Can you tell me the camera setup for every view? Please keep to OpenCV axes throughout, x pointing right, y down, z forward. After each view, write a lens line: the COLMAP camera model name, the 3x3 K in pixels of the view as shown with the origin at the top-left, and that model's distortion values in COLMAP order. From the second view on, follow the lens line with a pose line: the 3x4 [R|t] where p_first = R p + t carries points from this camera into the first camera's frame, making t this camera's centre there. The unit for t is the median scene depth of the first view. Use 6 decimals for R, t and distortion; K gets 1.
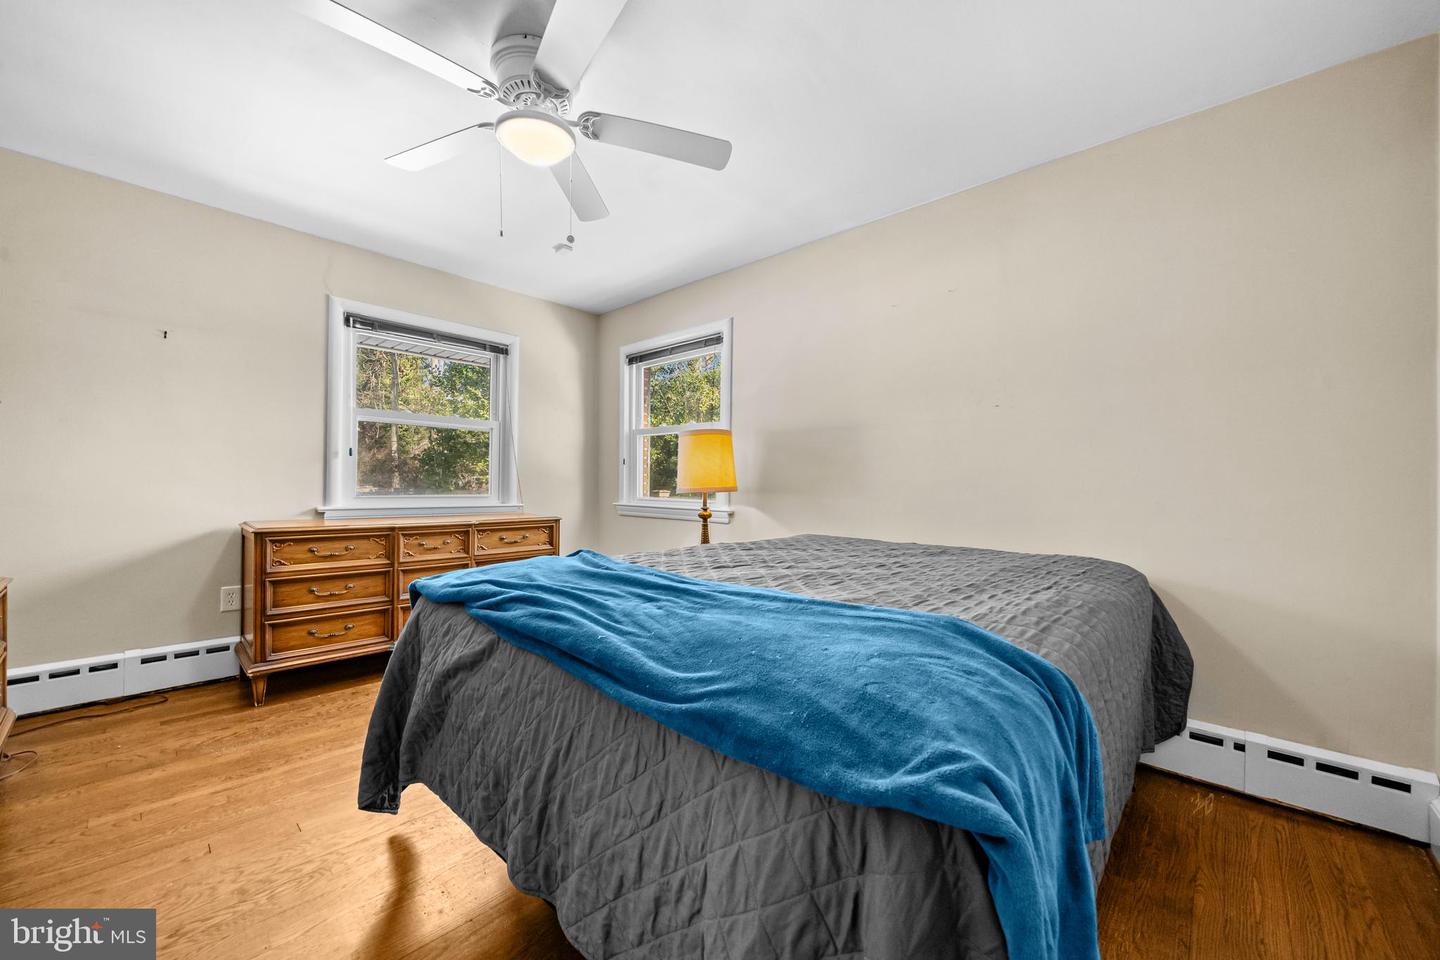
lens RADIAL K [[545.3, 0, 709.3], [0, 545.3, 476.3], [0, 0, 1]] dist [0.000200, 0.000007]
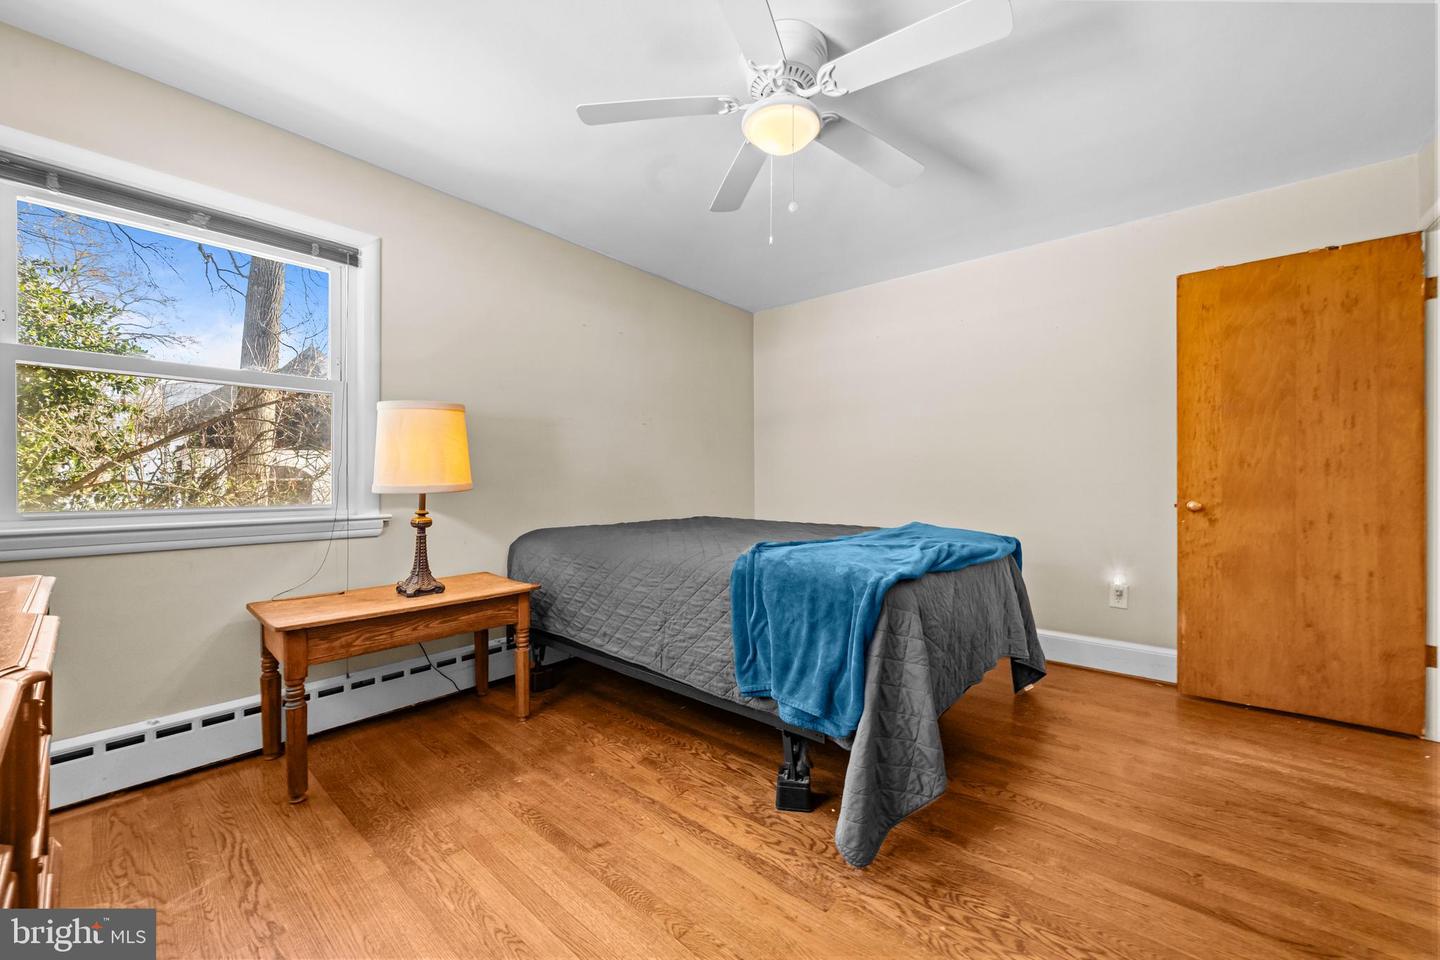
lens RADIAL K [[545.3, 0, 709.3], [0, 545.3, 476.3], [0, 0, 1]] dist [0.000200, 0.000007]
pose [[-0.029278, -0.010208, 0.999519, -0.717120], [-0.017612, 0.999798, 0.009694, -0.002886], [-0.999416, -0.017319, -0.029452, 0.643367]]
